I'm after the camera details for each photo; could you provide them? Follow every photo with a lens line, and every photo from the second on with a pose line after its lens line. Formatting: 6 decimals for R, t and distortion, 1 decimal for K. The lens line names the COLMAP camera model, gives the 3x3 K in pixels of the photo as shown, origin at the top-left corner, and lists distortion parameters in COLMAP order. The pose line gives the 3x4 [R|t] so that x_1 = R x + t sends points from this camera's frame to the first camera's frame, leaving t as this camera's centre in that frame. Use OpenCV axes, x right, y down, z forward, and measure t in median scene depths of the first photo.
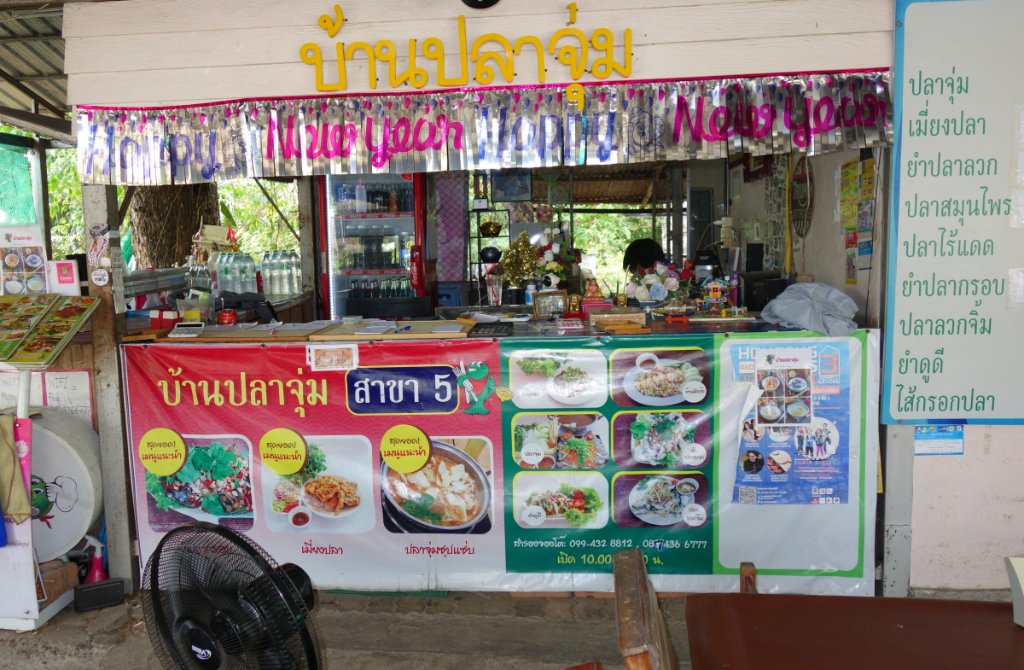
lens RADIAL K [[813.2, 0, 512.2], [0, 813.2, 336.5], [0, 0, 1]] dist [0.004767, -0.000234]
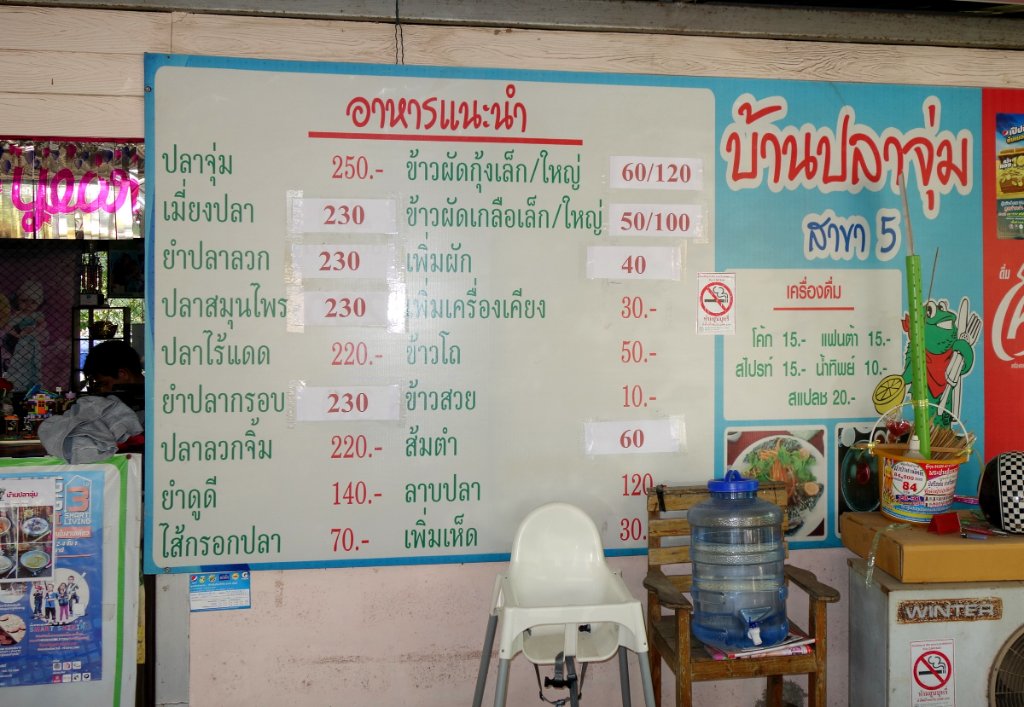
lens RADIAL K [[898.9, 0, 512.2], [0, 898.9, 351.2], [0, 0, 1]] dist [0.002756, 0.000605]
pose [[0.971877, 0.017631, 0.234830, 0.593546], [0.009352, 0.993517, -0.113297, -0.005825], [-0.235305, 0.112307, 0.965411, 0.043703]]
